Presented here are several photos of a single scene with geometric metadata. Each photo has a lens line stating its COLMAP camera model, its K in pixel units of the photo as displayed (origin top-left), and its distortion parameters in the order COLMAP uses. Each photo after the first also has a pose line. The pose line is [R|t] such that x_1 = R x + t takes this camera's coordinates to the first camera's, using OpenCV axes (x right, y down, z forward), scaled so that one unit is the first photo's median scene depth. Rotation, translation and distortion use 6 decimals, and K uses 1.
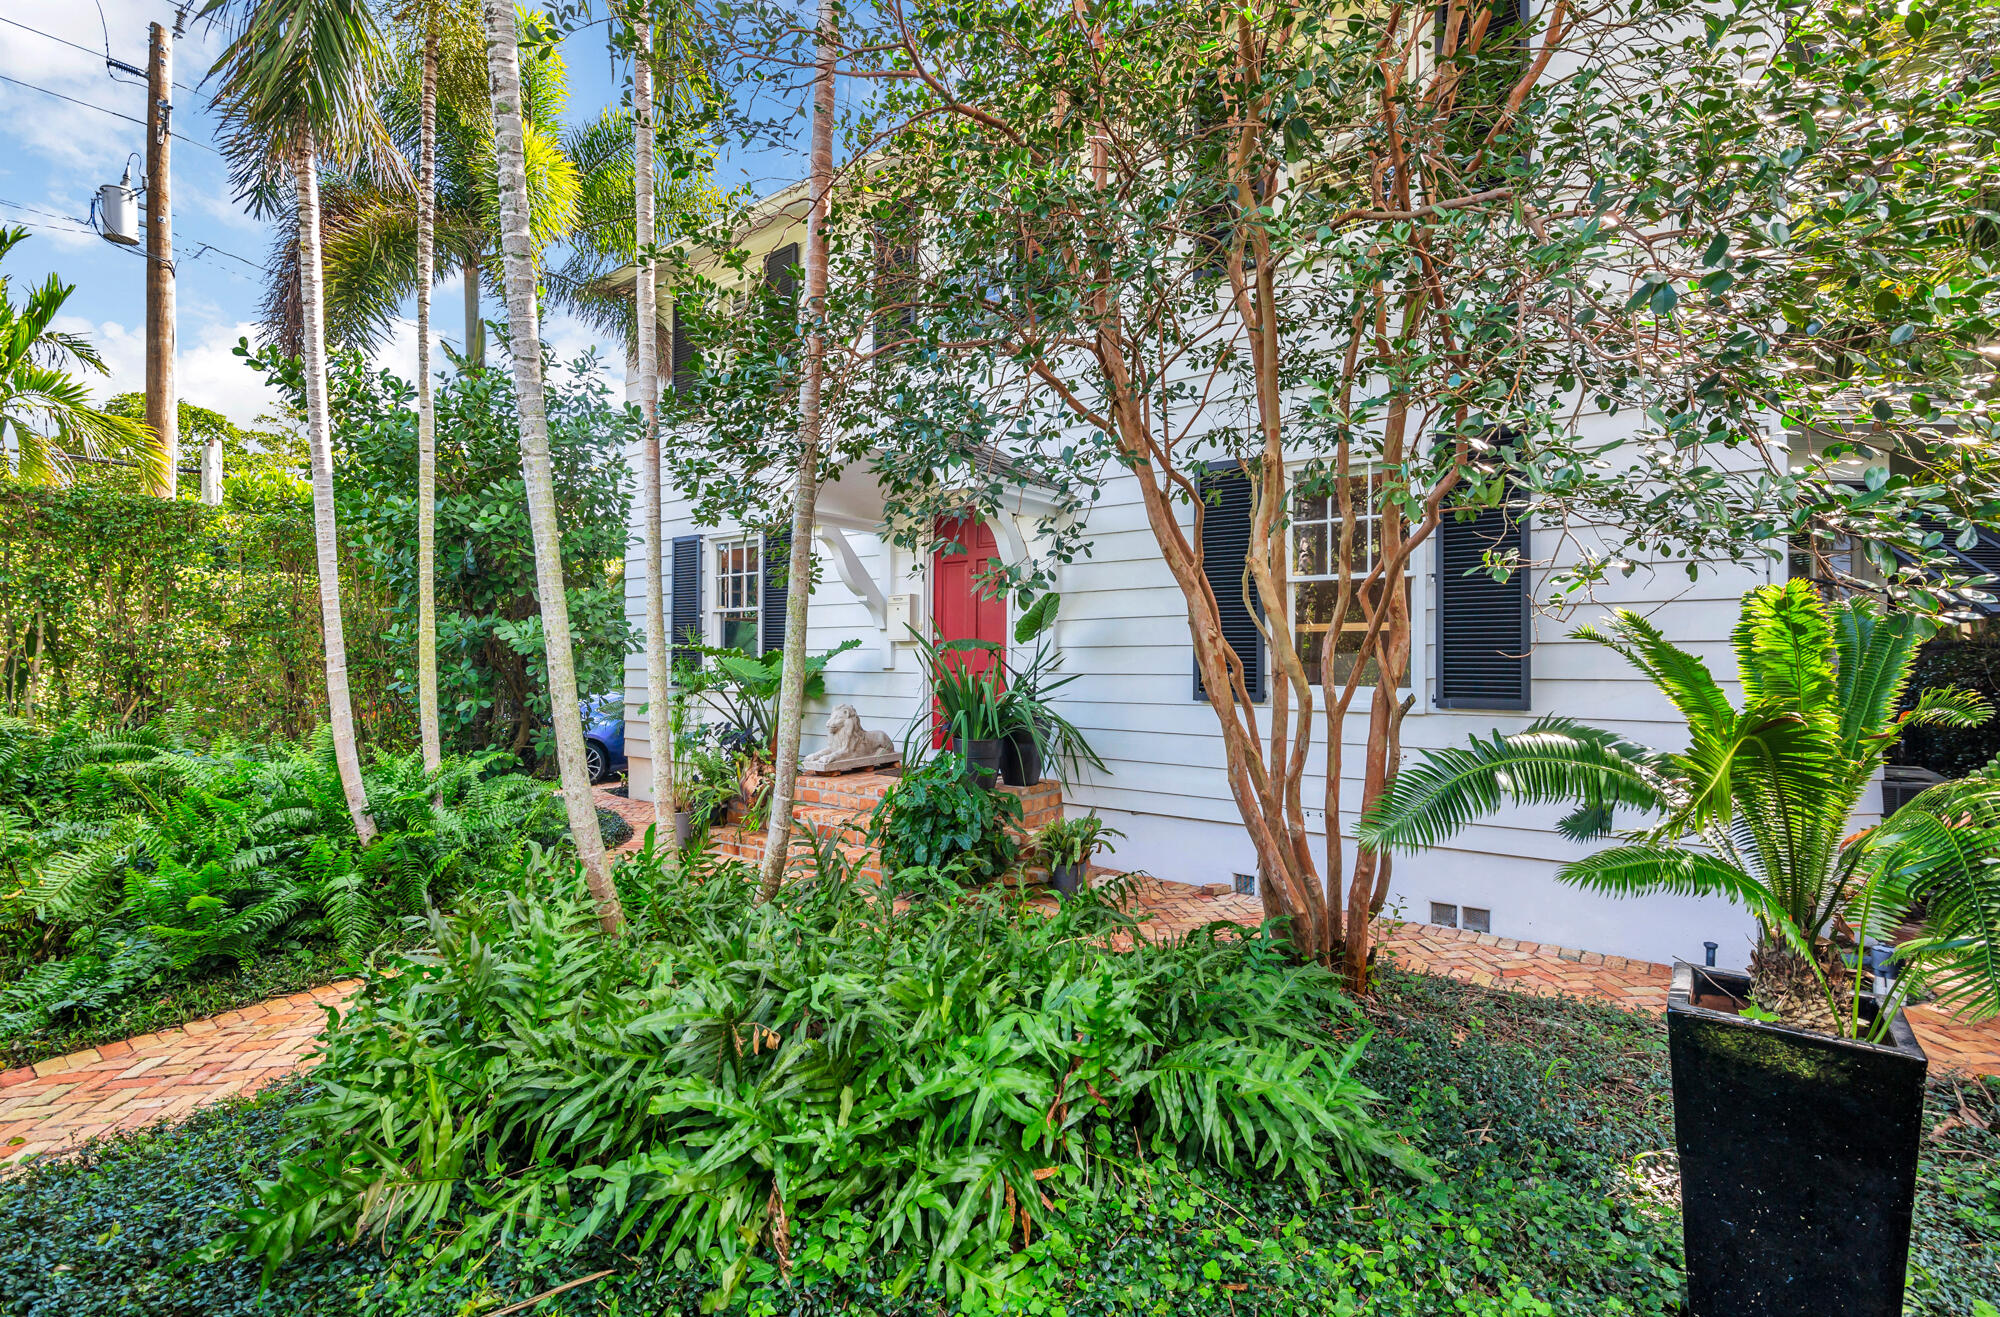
lens RADIAL K [[882.7, 0, 1000.0], [0, 882.7, 658.5], [0, 0, 1]] dist [-0.000393, 0.000868]
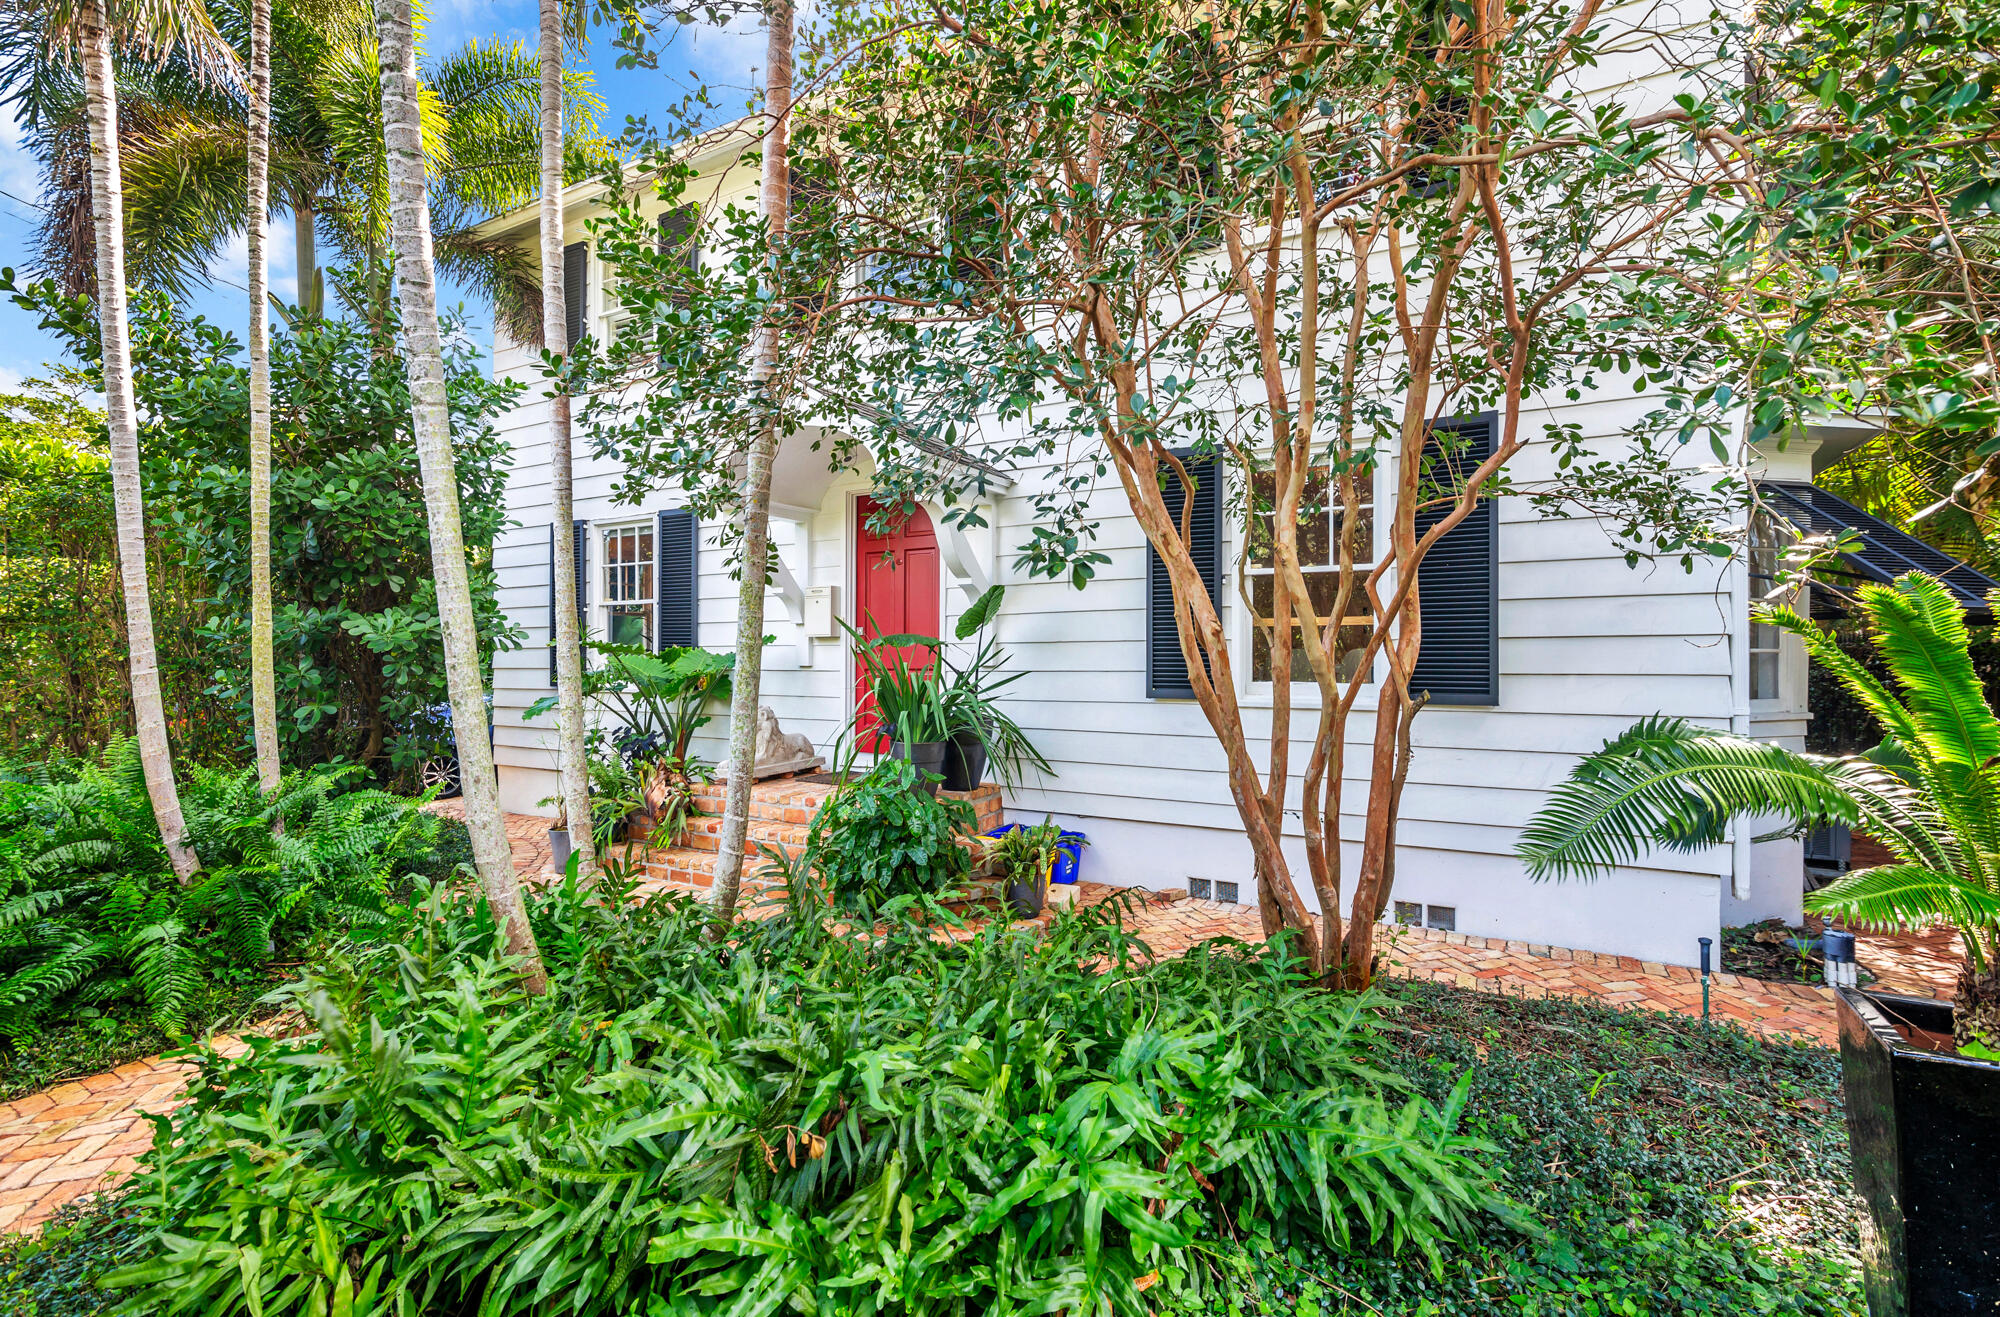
lens RADIAL K [[882.7, 0, 1000.0], [0, 882.7, 658.5], [0, 0, 1]] dist [-0.000393, 0.000868]
pose [[0.990832, -0.003649, 0.135048, -0.077431], [0.003100, 0.999986, 0.004274, -0.000224], [-0.135062, -0.003817, 0.990830, 0.082897]]
